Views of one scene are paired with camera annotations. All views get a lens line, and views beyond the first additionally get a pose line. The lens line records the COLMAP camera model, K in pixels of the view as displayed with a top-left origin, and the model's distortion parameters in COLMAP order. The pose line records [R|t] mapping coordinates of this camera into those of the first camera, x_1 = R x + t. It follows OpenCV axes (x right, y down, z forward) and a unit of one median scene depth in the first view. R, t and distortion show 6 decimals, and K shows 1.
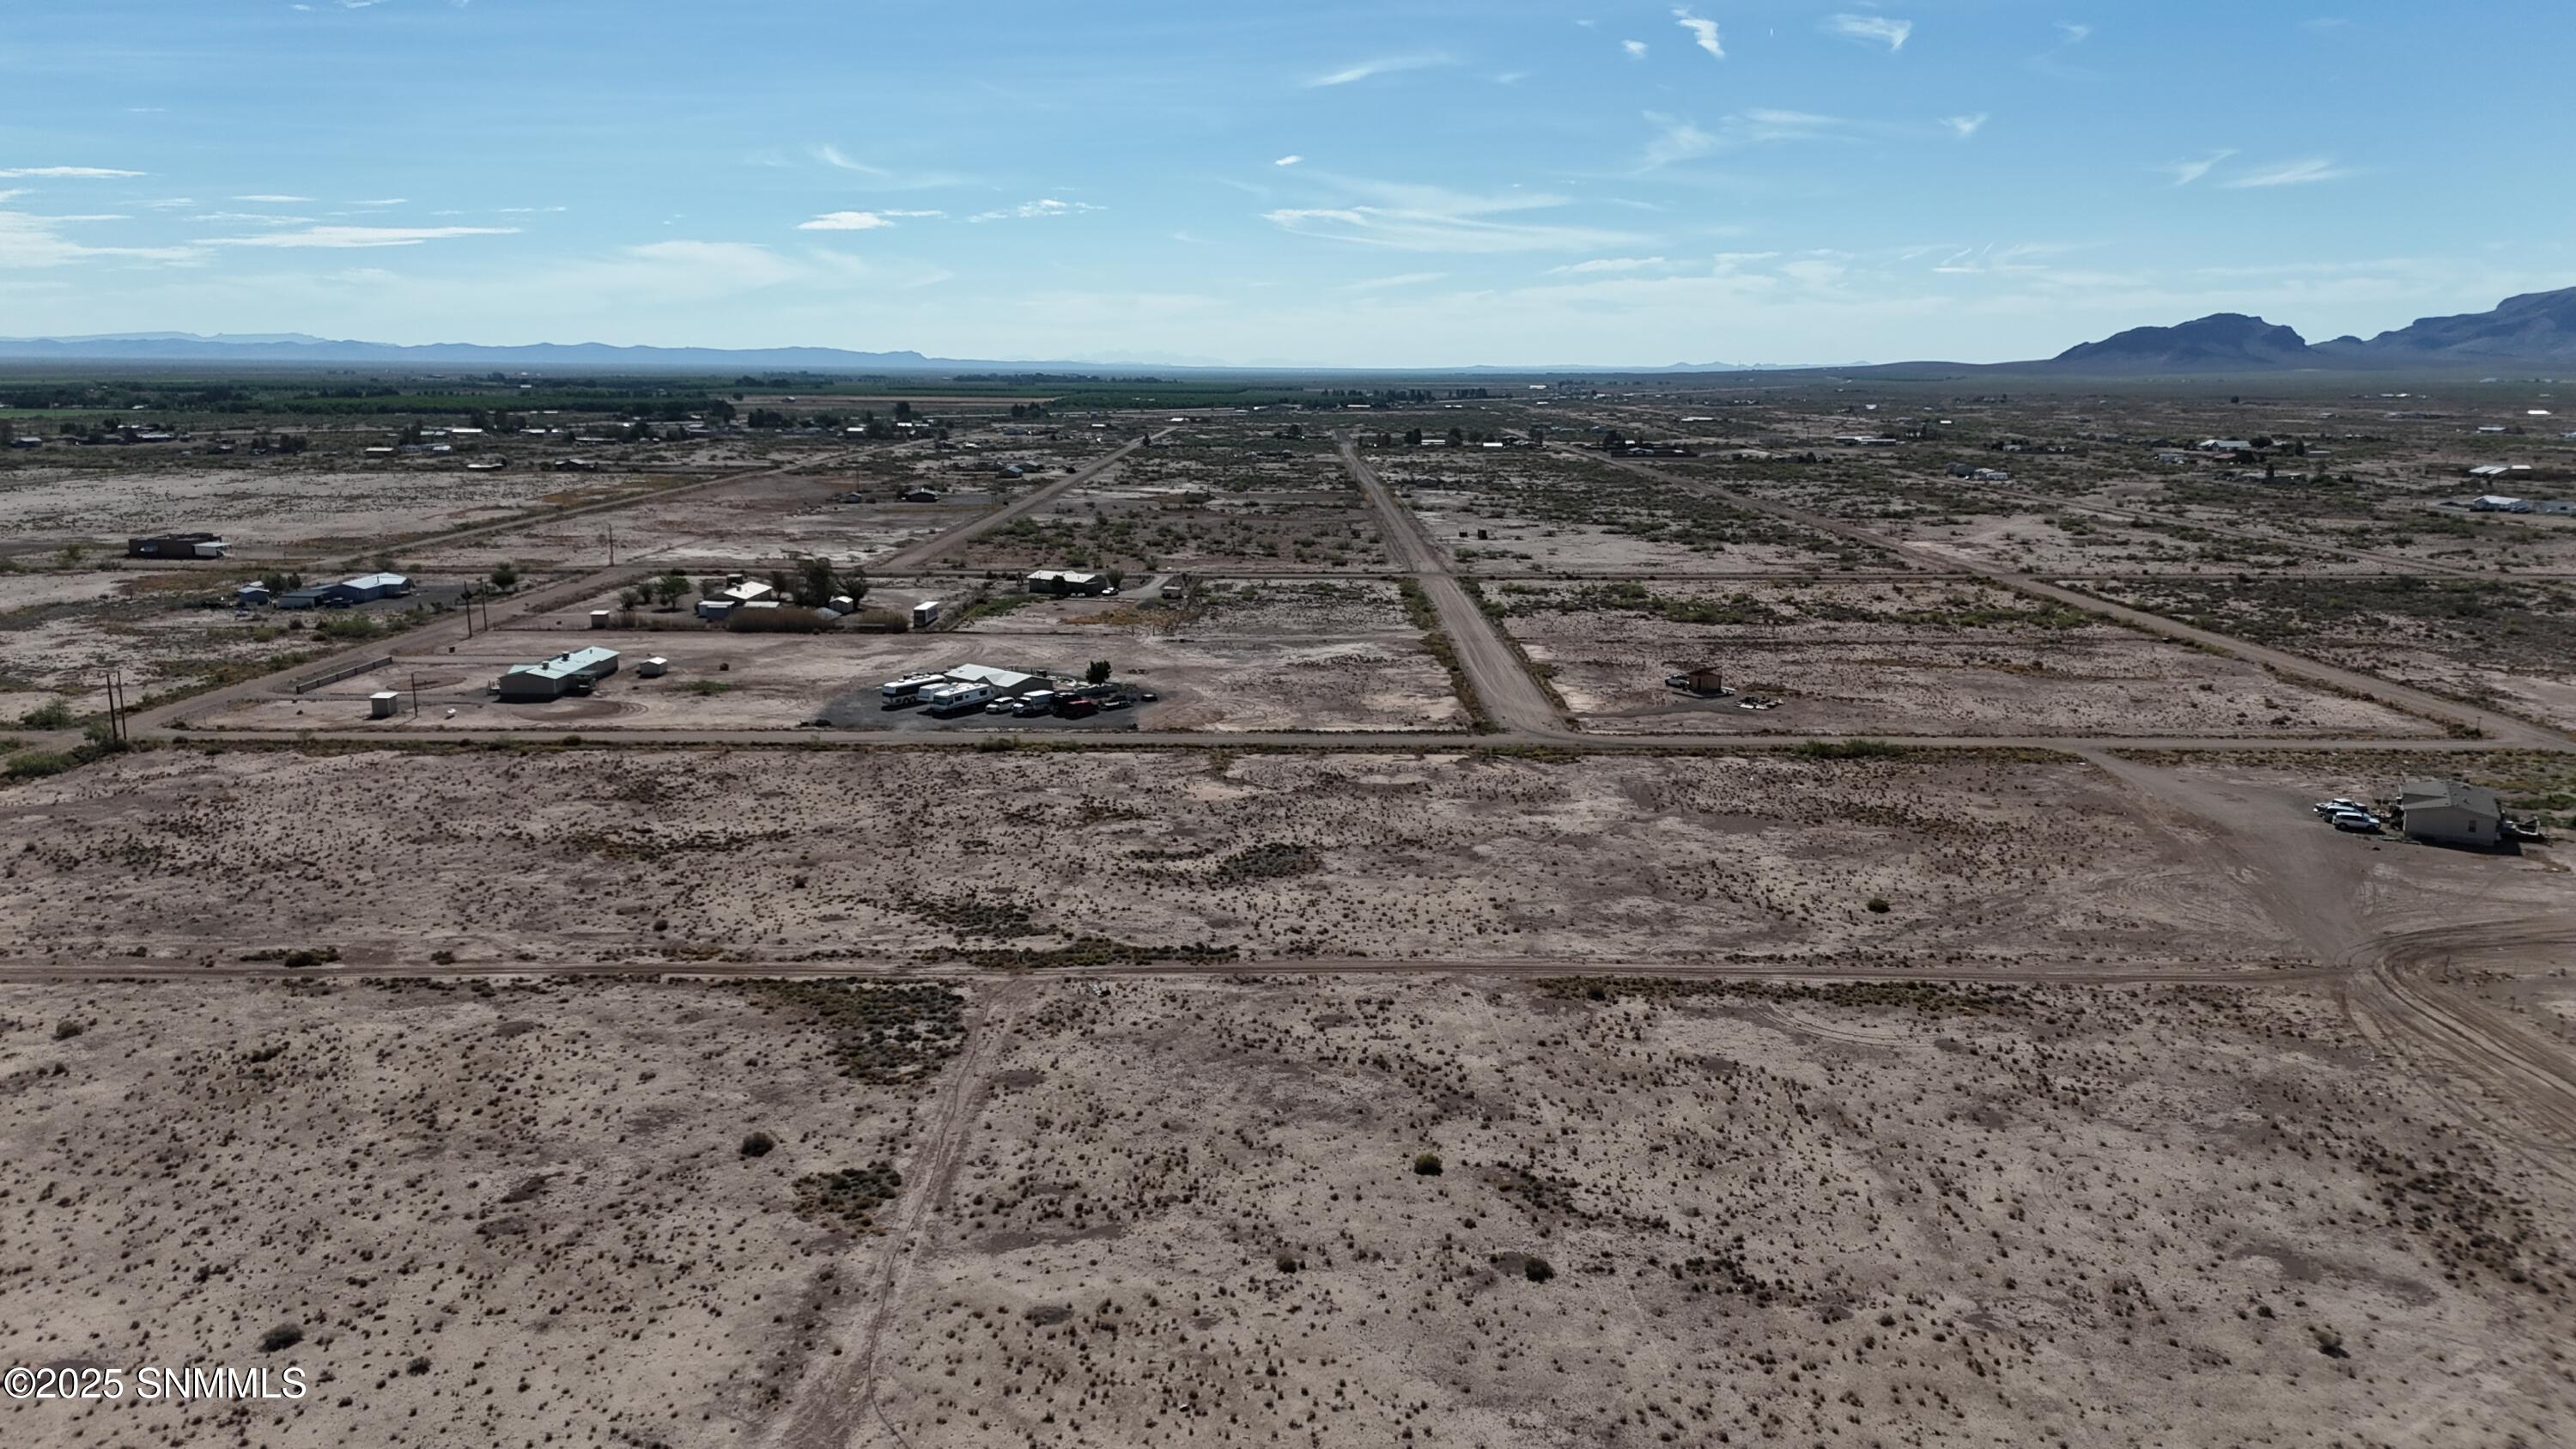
lens RADIAL K [[1869.3, 0, 1288.3], [0, 1869.3, 768.2], [0, 0, 1]] dist [0.093624, -0.095184]
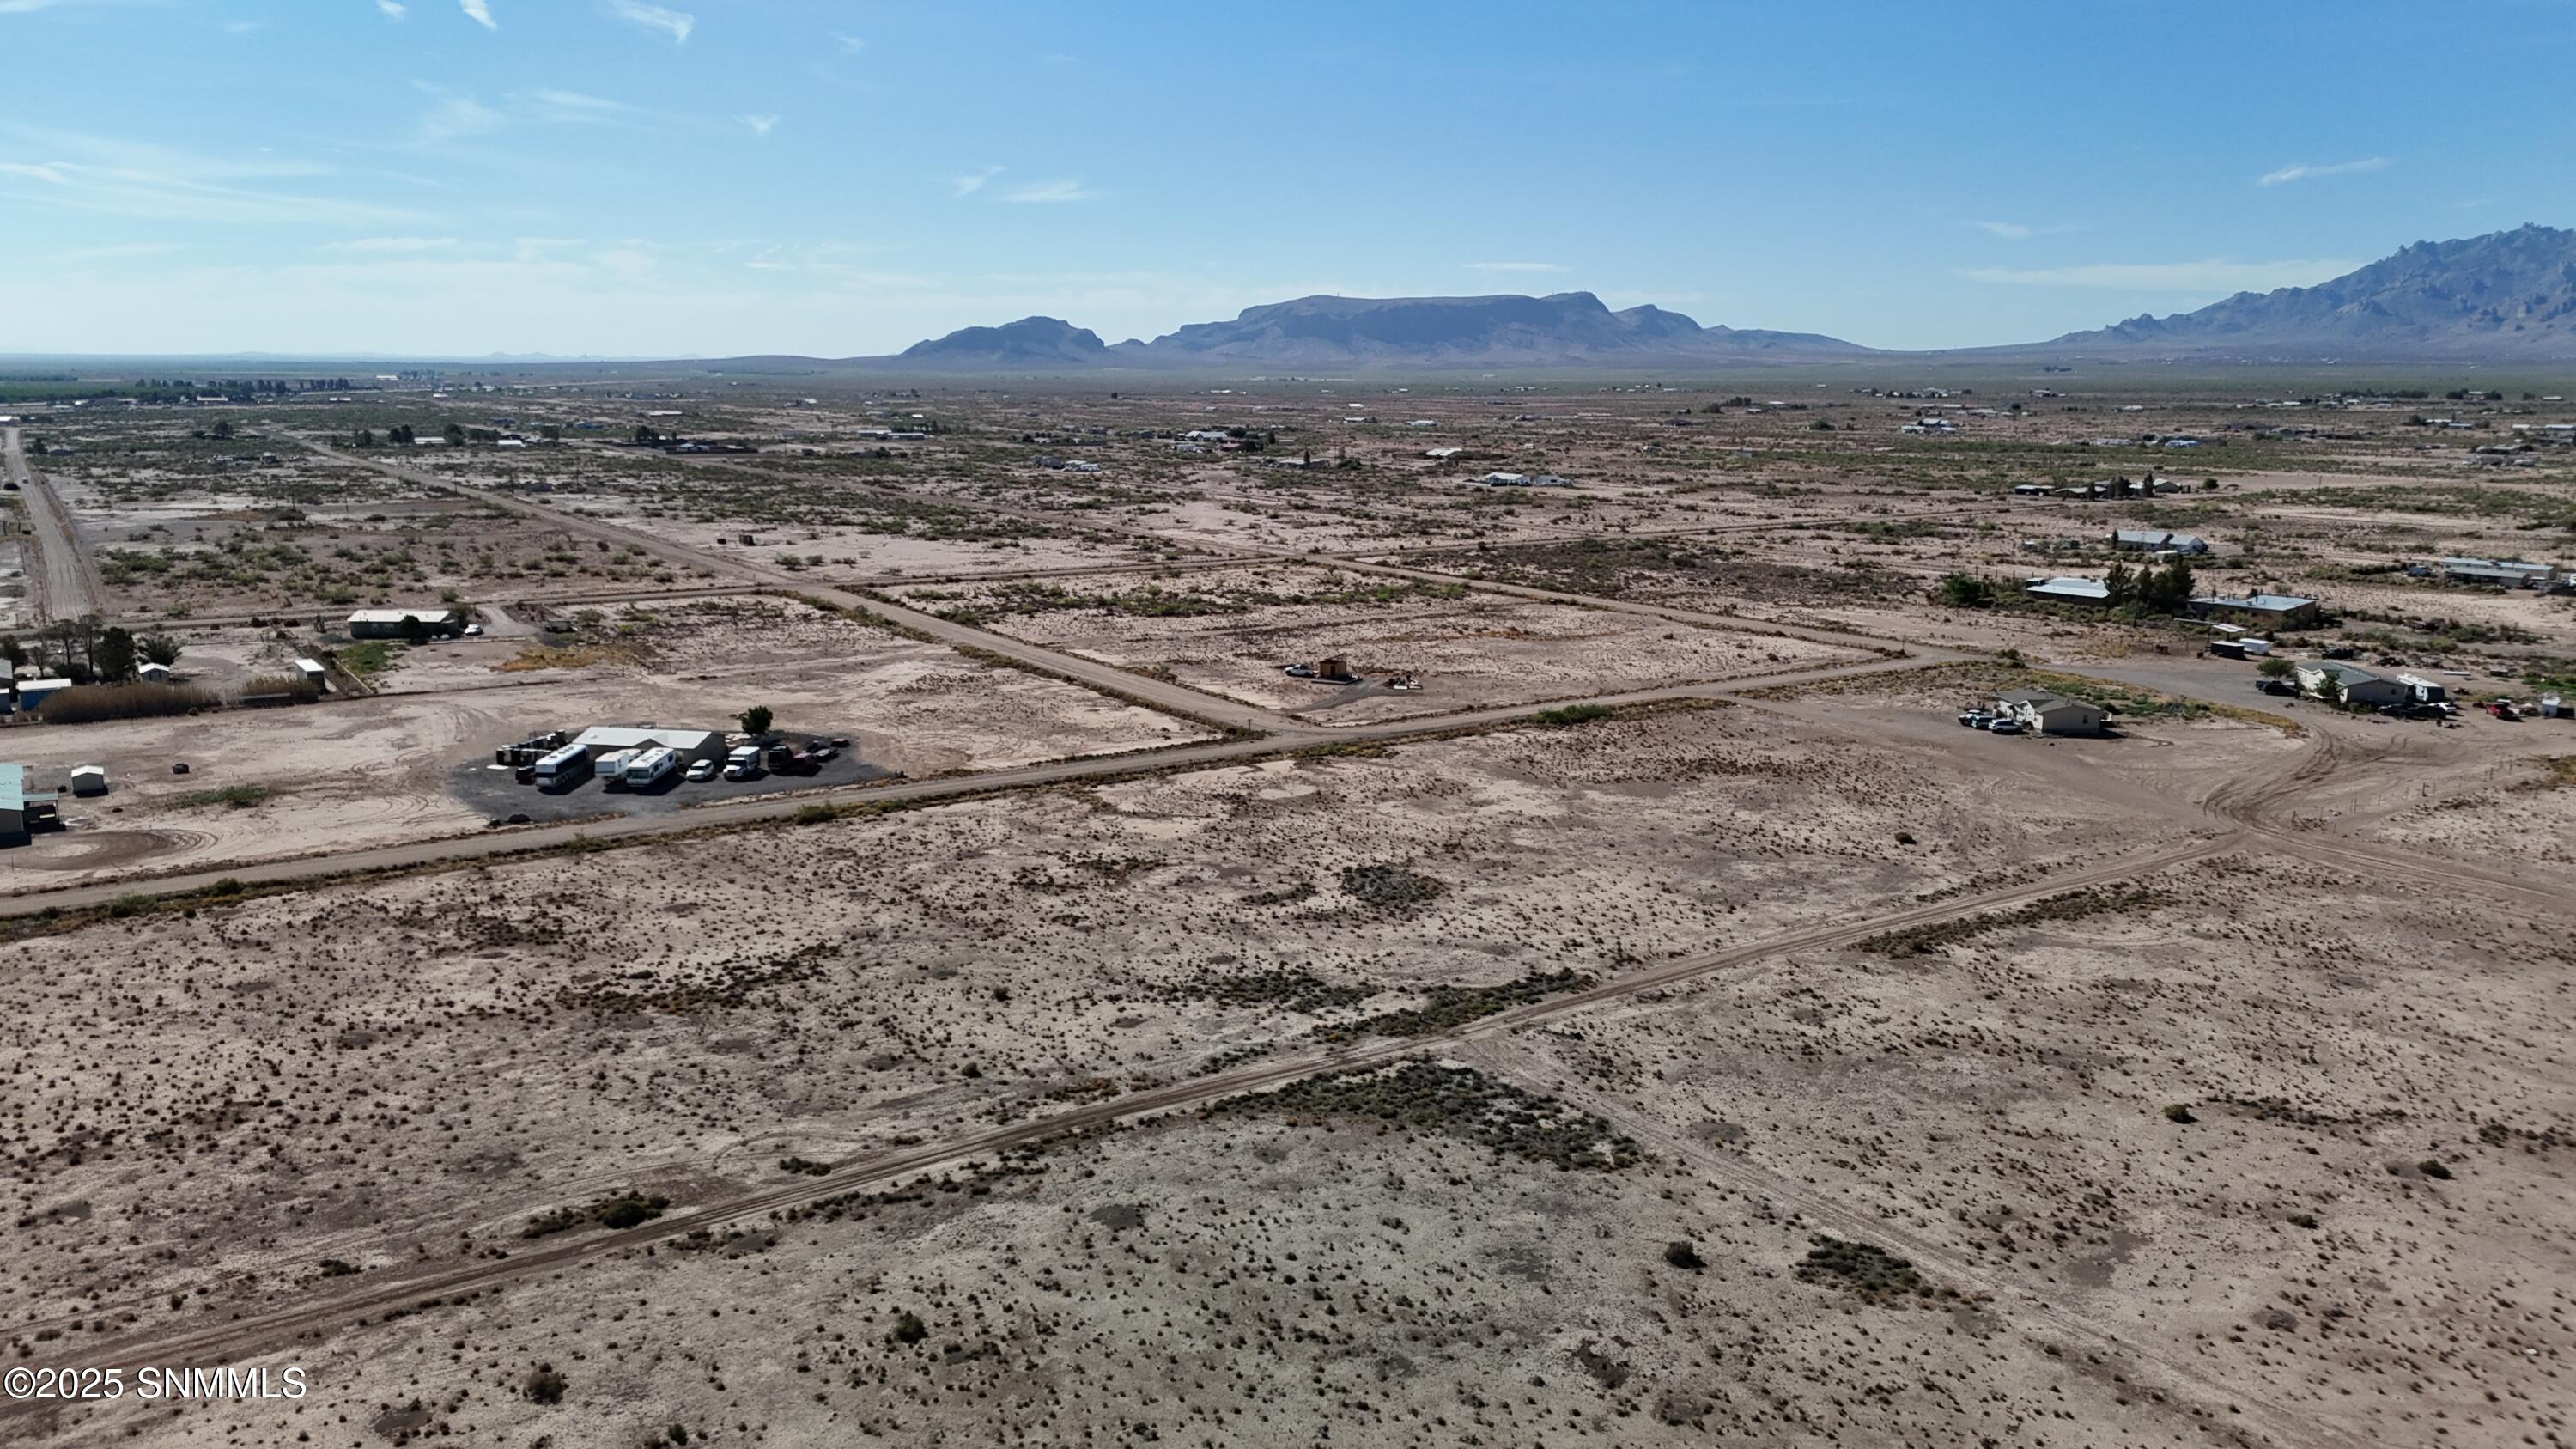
lens RADIAL K [[1869.3, 0, 1294.3], [0, 1869.3, 767.5], [0, 0, 1]] dist [0.093624, -0.095184]
pose [[0.830848, -0.118168, 0.543808, -0.661301], [0.116462, 0.992478, 0.037728, -0.060473], [-0.544176, 0.031986, 0.838361, 0.264451]]
